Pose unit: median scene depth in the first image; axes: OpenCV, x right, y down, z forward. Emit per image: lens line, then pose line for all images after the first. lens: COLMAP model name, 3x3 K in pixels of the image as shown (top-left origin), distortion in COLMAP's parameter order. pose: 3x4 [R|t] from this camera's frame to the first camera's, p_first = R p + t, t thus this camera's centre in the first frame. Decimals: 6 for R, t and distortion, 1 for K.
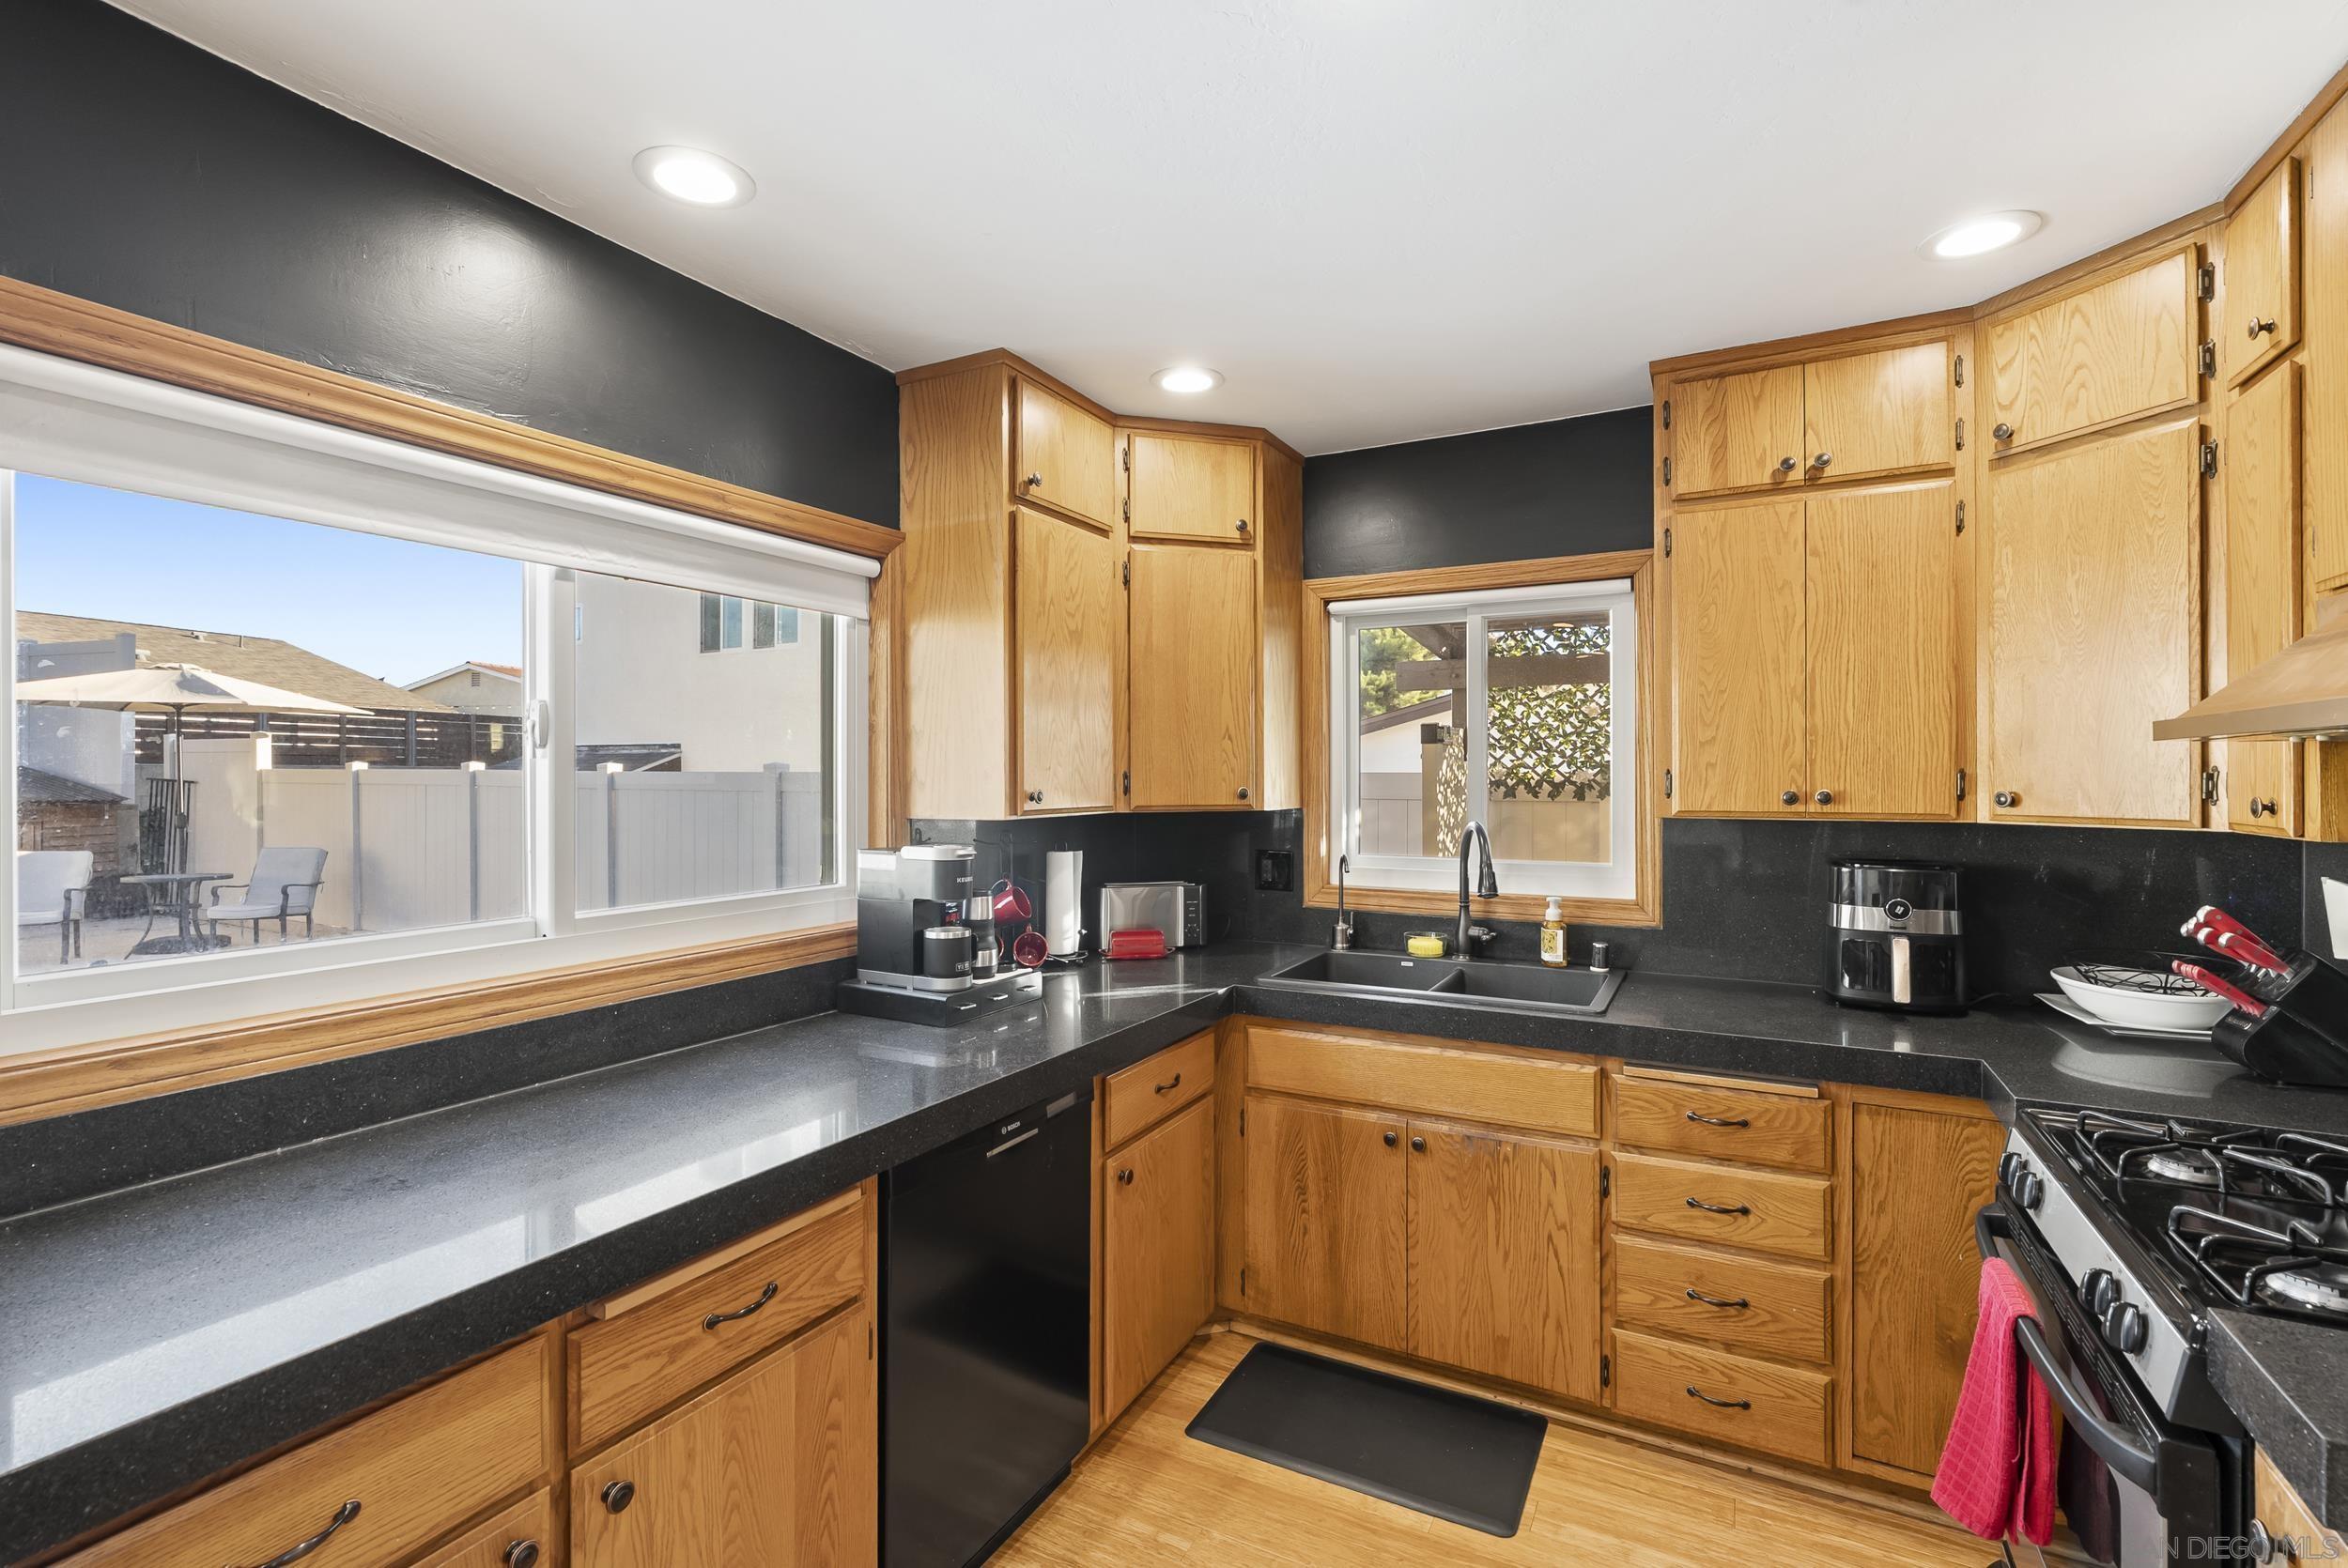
lens RADIAL K [[1073.2, 0, 1161.1], [0, 1073.2, 770.8], [0, 0, 1]] dist [-0.005915, 0.004331]
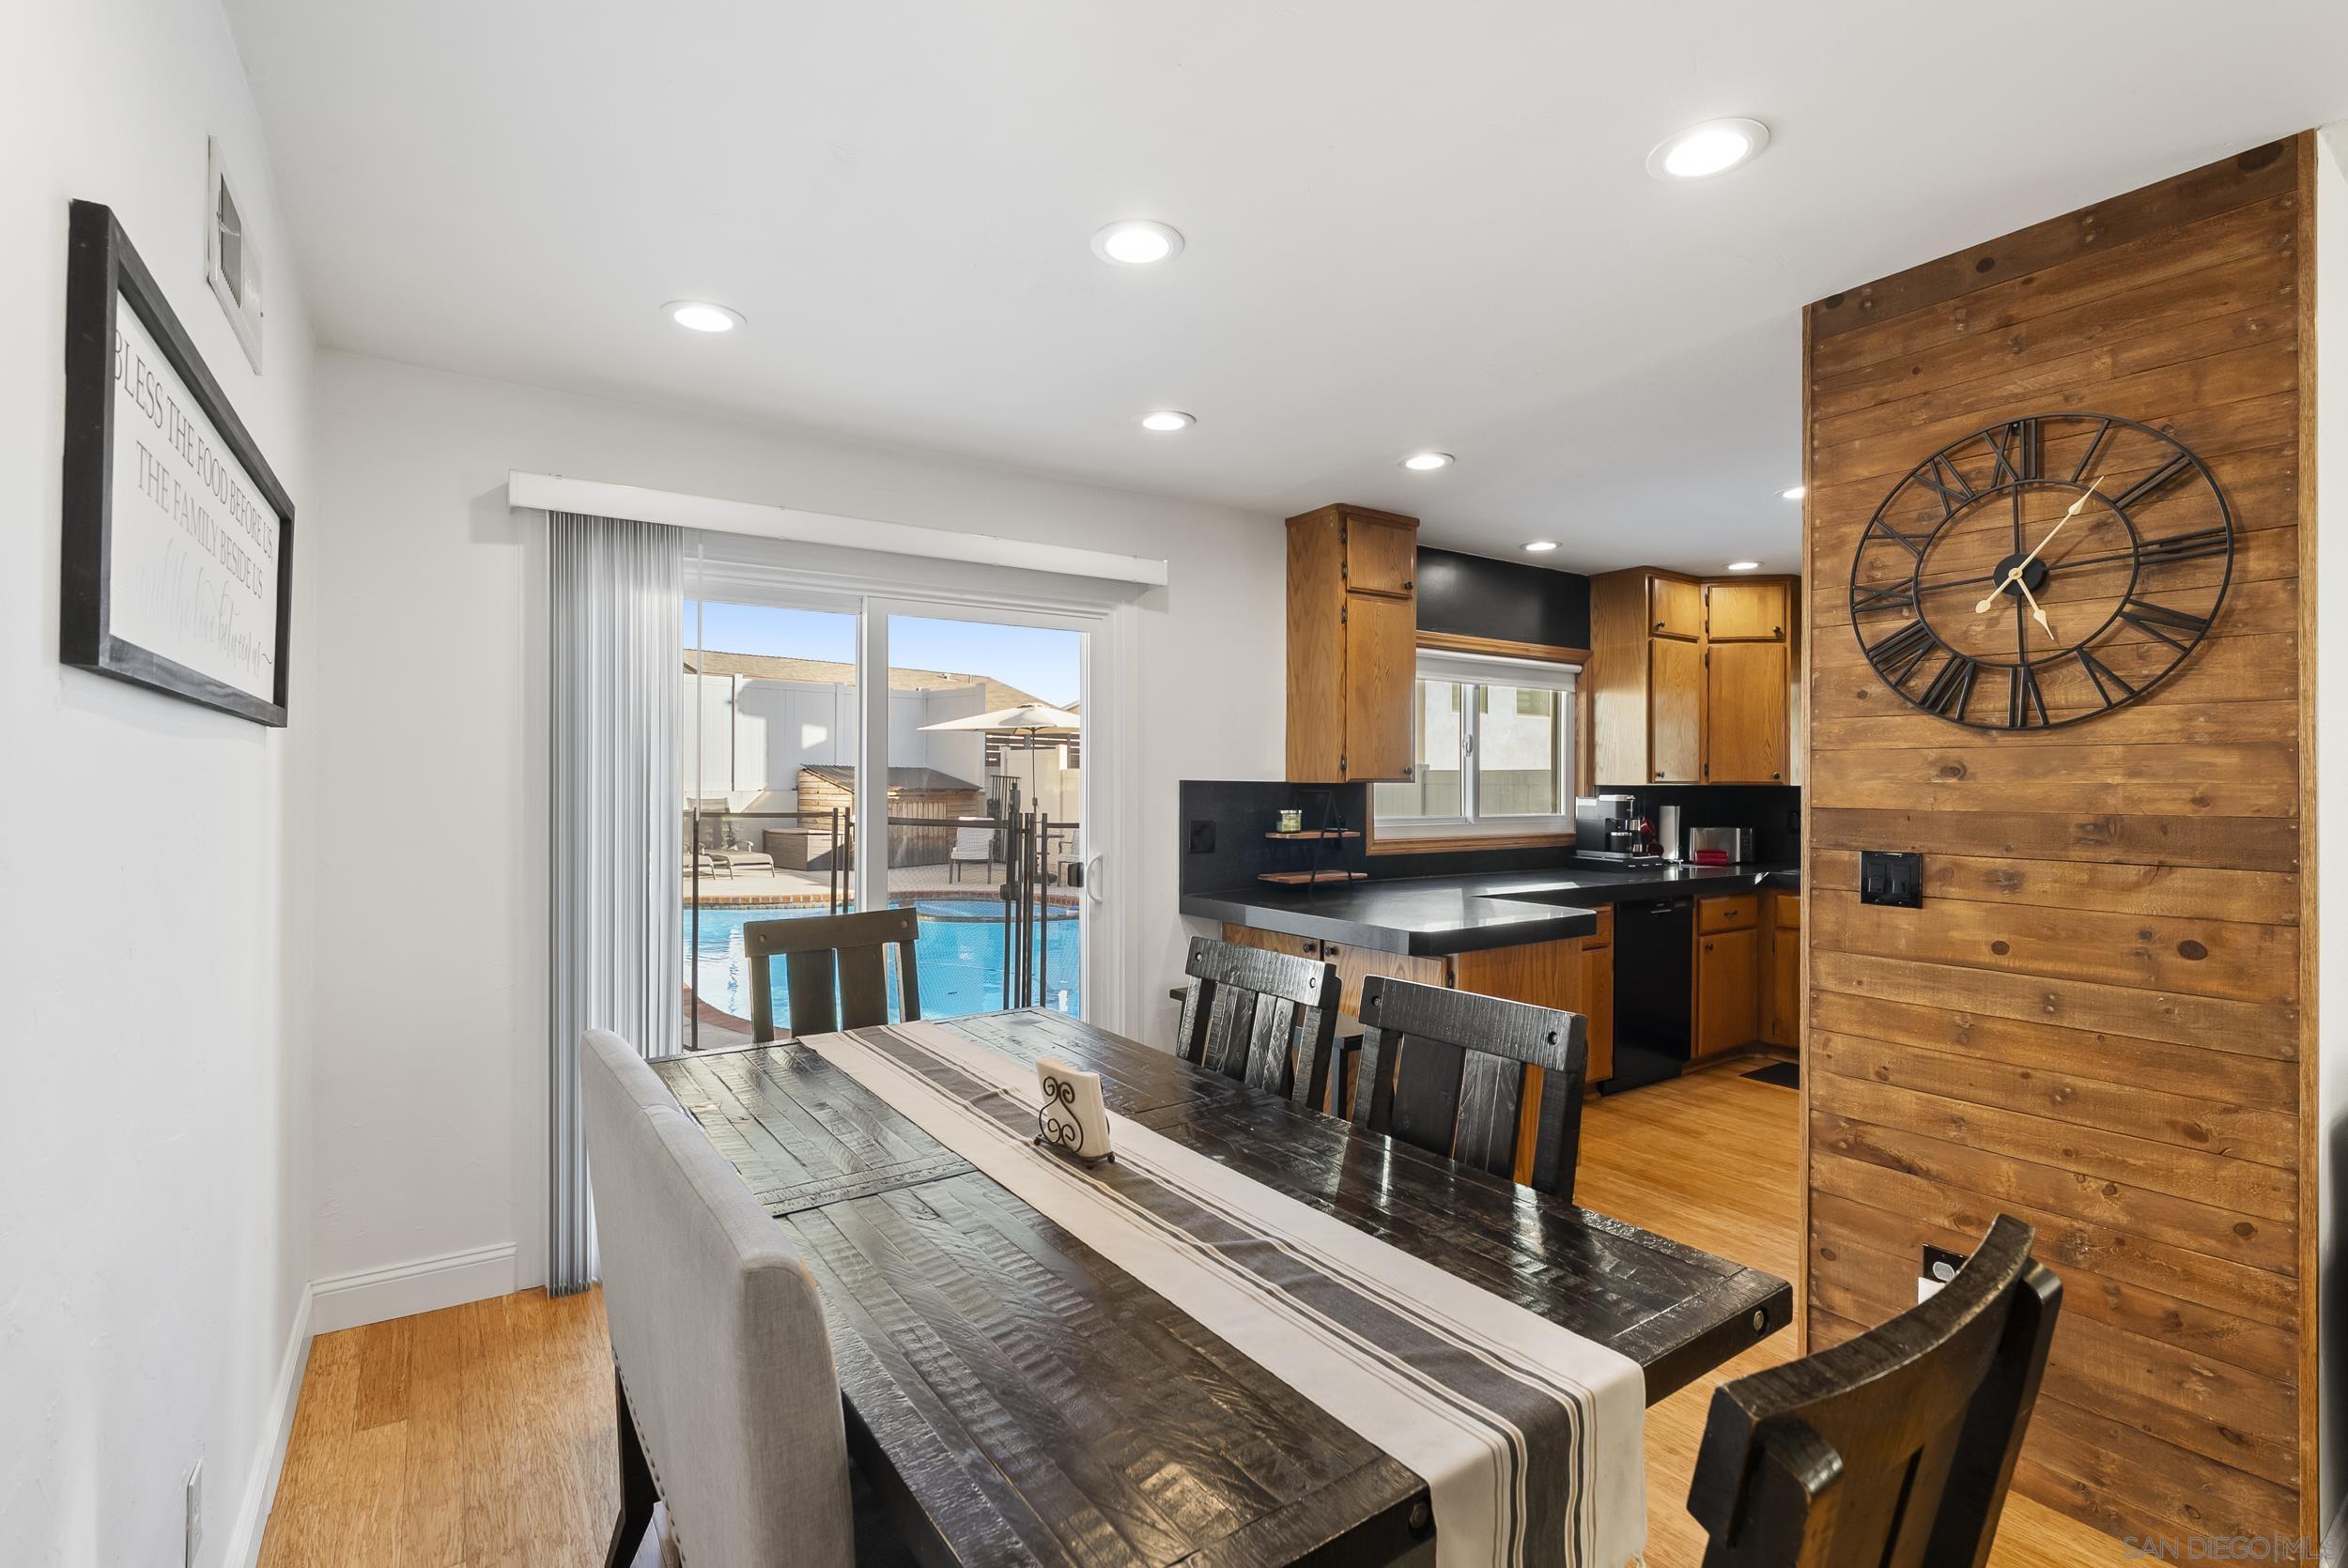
lens RADIAL K [[1073.2, 0, 1172.7], [0, 1073.2, 776.6], [0, 0, 1]] dist [-0.005915, 0.004331]
pose [[0.889016, 0.003950, -0.457860, -0.004966], [-0.004017, 0.999992, 0.000829, 0.031353], [0.457859, 0.001103, 0.889024, -1.376120]]
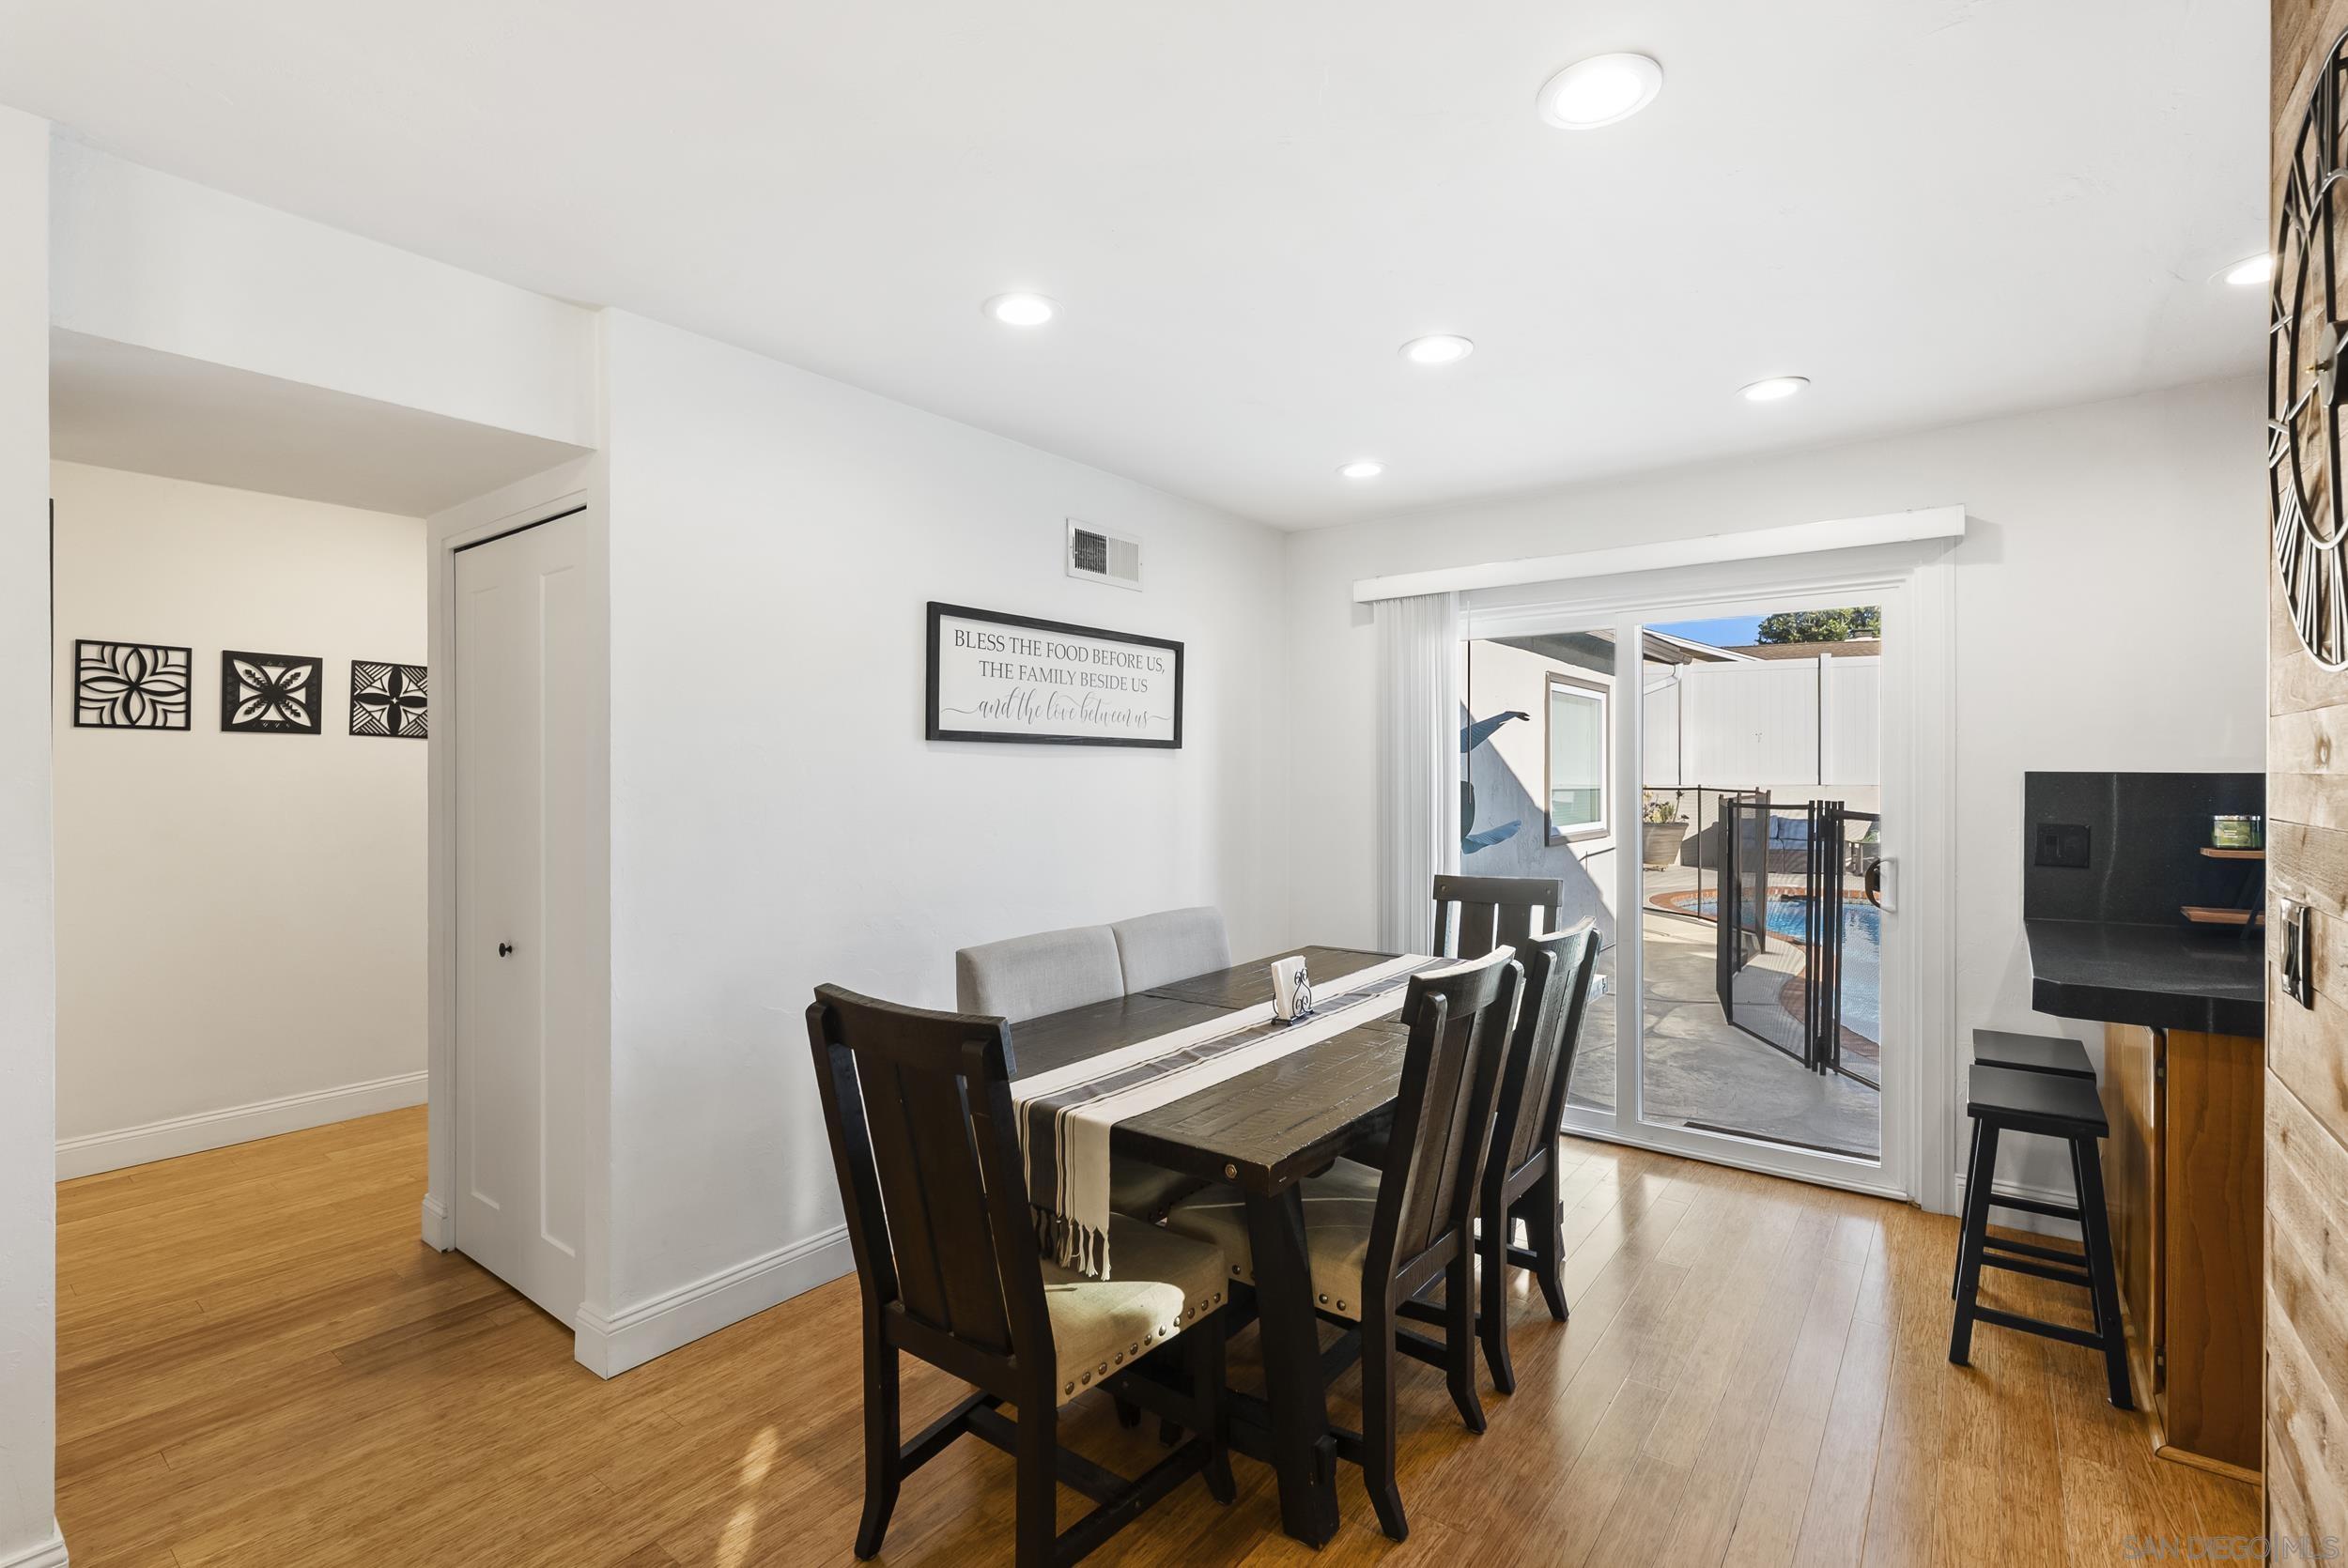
lens RADIAL K [[1073.2, 0, 1167.7], [0, 1073.2, 773.8], [0, 0, 1]] dist [-0.005915, 0.004331]
pose [[-0.156027, 0.001546, -0.987752, 0.717866], [0.002568, 0.999996, 0.001160, 0.036287], [0.987749, -0.002356, -0.156031, -0.702311]]
